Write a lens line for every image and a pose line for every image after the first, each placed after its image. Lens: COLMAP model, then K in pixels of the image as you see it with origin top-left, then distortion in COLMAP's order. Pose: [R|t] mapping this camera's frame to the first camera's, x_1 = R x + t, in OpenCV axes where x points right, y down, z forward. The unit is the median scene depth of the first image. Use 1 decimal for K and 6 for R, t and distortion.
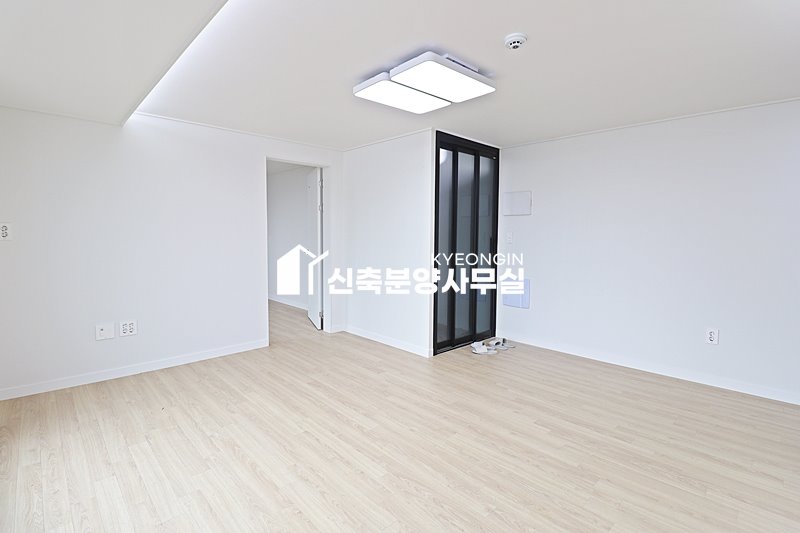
lens RADIAL K [[380.9, 0, 400.8], [0, 380.9, 255.8], [0, 0, 1]] dist [-0.017044, -0.000490]
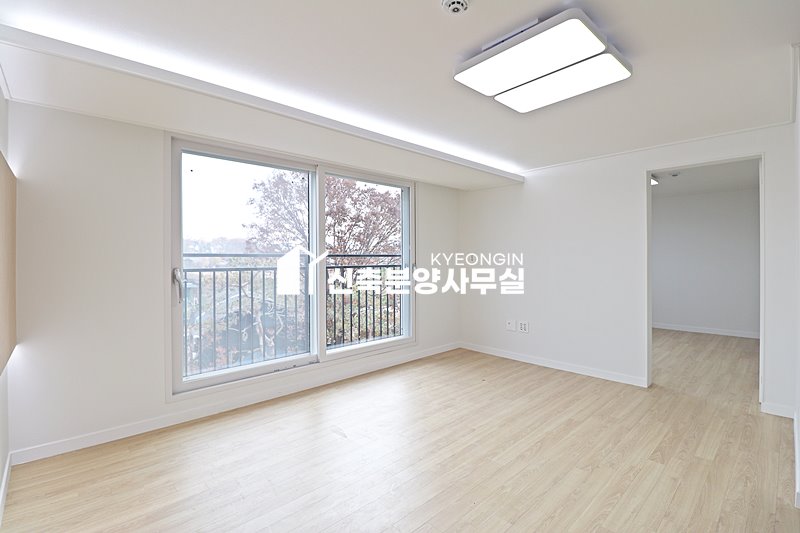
lens RADIAL K [[368.2, 0, 400.5], [0, 368.2, 257.2], [0, 0, 1]] dist [-0.023033, -0.000801]
pose [[-0.017465, -0.011584, -0.999780, 0.726110], [-0.062980, 0.997960, -0.010463, -0.022657], [0.997862, 0.062783, -0.018159, 0.648923]]
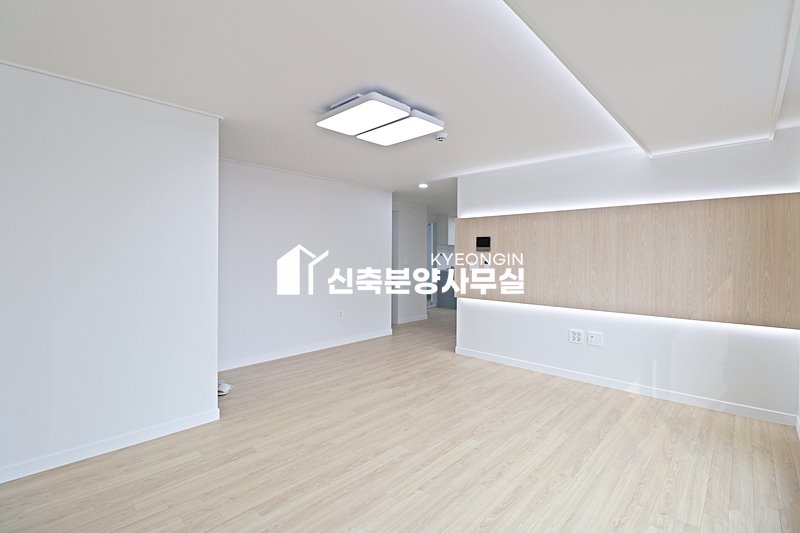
lens RADIAL K [[368.2, 0, 400.5], [0, 368.2, 257.2], [0, 0, 1]] dist [-0.023033, -0.000801]
pose [[-0.044534, -0.014181, 0.998907, -0.890961], [0.059224, 0.998103, 0.016809, -0.056628], [-0.997251, 0.059907, -0.043610, 0.886734]]
